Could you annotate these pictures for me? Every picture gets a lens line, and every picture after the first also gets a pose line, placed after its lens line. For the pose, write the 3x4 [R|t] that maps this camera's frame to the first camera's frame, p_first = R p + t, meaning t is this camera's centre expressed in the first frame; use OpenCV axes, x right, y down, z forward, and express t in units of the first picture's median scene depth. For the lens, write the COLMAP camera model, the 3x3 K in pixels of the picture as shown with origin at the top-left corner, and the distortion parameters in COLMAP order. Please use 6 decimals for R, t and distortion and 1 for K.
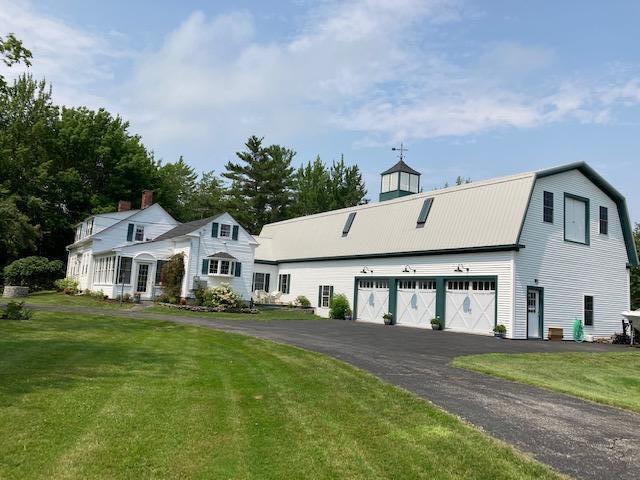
lens RADIAL K [[516.8, 0, 320.0], [0, 516.8, 240.0], [0, 0, 1]] dist [0.008091, -0.000187]
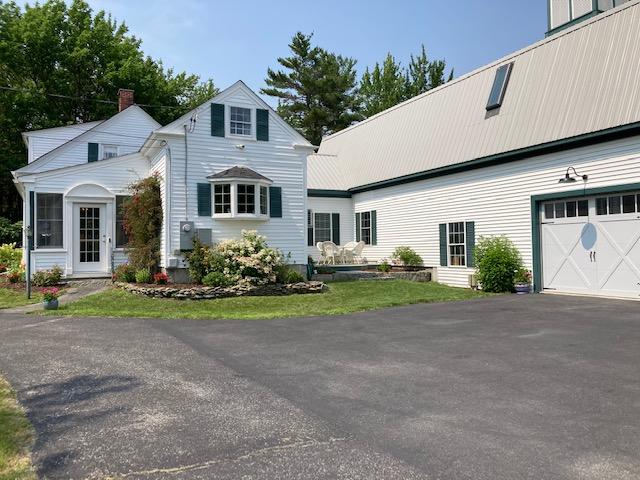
lens RADIAL K [[516.8, 0, 320.0], [0, 516.8, 240.0], [0, 0, 1]] dist [0.008091, -0.000187]
pose [[0.989503, -0.072779, -0.124851, -0.057444], [0.084400, 0.992317, 0.090463, 0.049765], [0.117308, -0.100051, 0.988043, 0.503066]]
